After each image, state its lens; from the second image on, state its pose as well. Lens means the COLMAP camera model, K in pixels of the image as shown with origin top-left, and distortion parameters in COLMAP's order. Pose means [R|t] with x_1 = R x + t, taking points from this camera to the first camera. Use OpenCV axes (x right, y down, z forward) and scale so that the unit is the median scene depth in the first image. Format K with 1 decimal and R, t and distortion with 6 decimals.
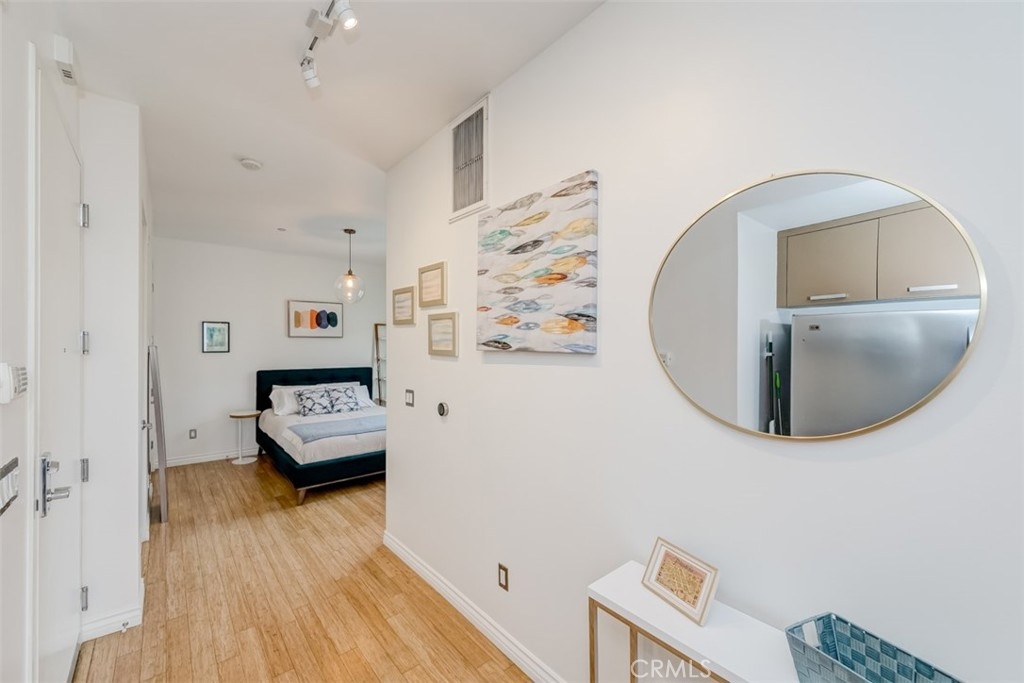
lens RADIAL K [[421.0, 0, 481.5], [0, 421.0, 346.0], [0, 0, 1]] dist [-0.003795, 0.000014]
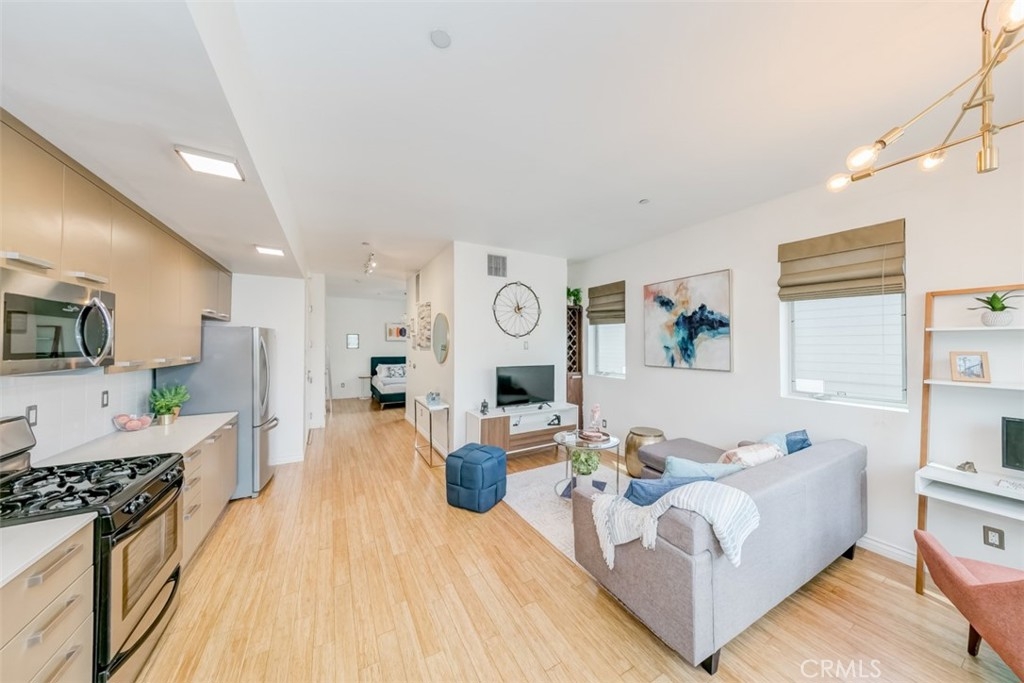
lens RADIAL K [[330.1, 0, 508.2], [0, 330.1, 339.5], [0, 0, 1]] dist [-0.005697, 0.000030]
pose [[0.988128, -0.005671, -0.153528, 0.410179], [0.003420, 0.999883, -0.014926, -0.002914], [0.153595, 0.014224, 0.988032, -0.545665]]
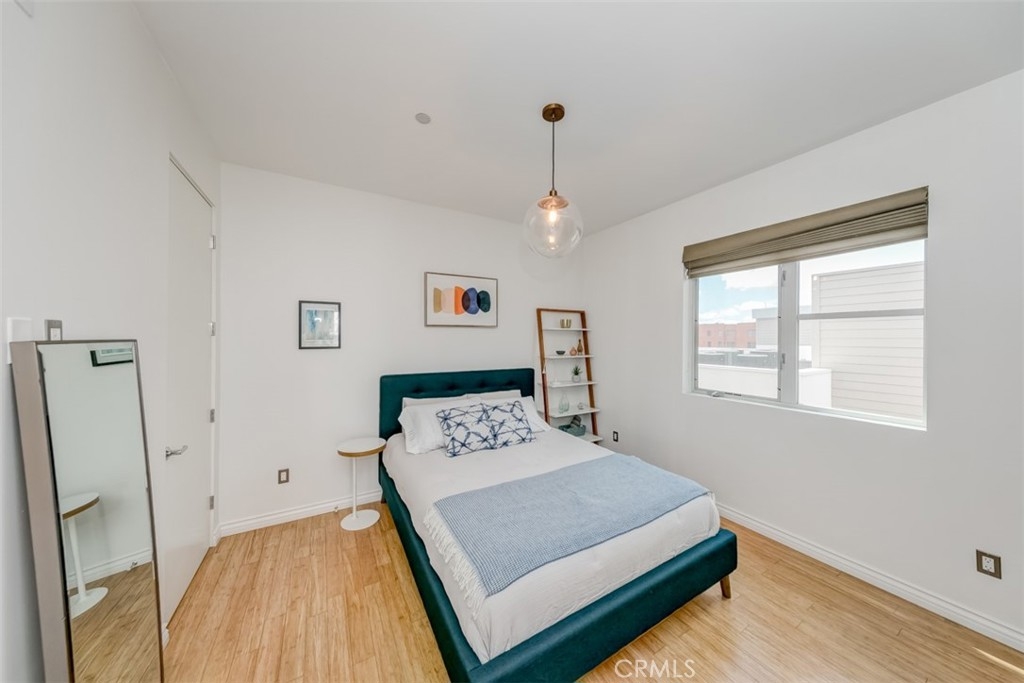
lens RADIAL K [[330.1, 0, 519.1], [0, 330.1, 334.6], [0, 0, 1]] dist [-0.005697, 0.000030]
pose [[0.994438, 0.002631, -0.105286, -0.267571], [-0.003815, 0.999932, -0.011053, -0.001642], [0.105250, 0.011393, 0.994381, 0.516147]]
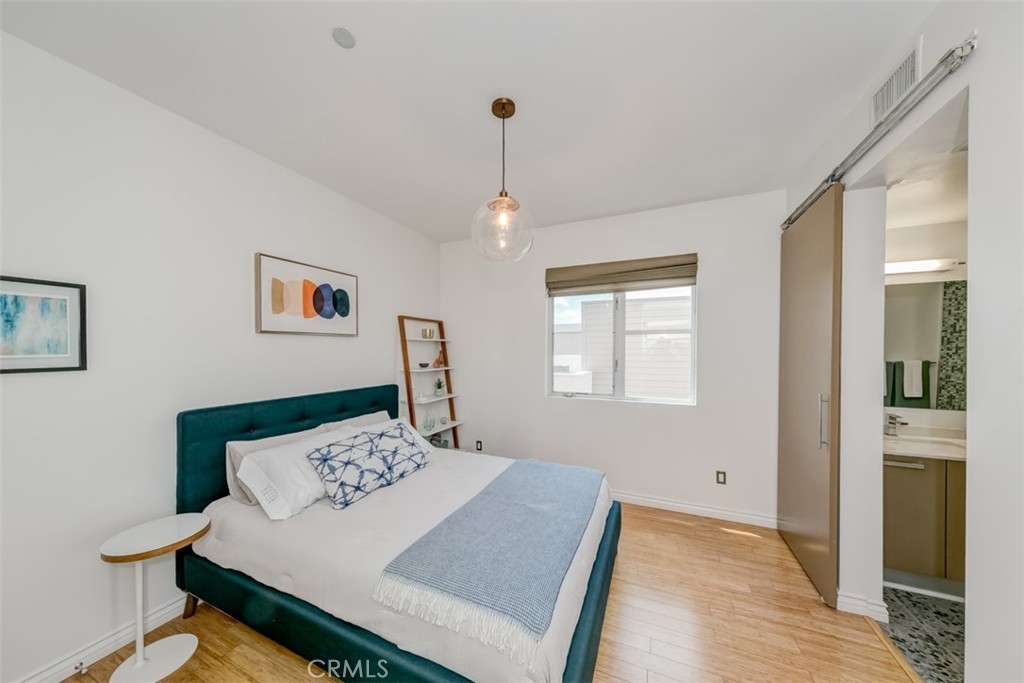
lens RADIAL K [[330.1, 0, 515.5], [0, 330.1, 350.7], [0, 0, 1]] dist [-0.005697, 0.000030]
pose [[0.863255, -0.003357, 0.504757, -0.422899], [0.002903, 0.999994, 0.001686, -0.000467], [-0.504760, 0.000010, 0.863260, 0.576371]]
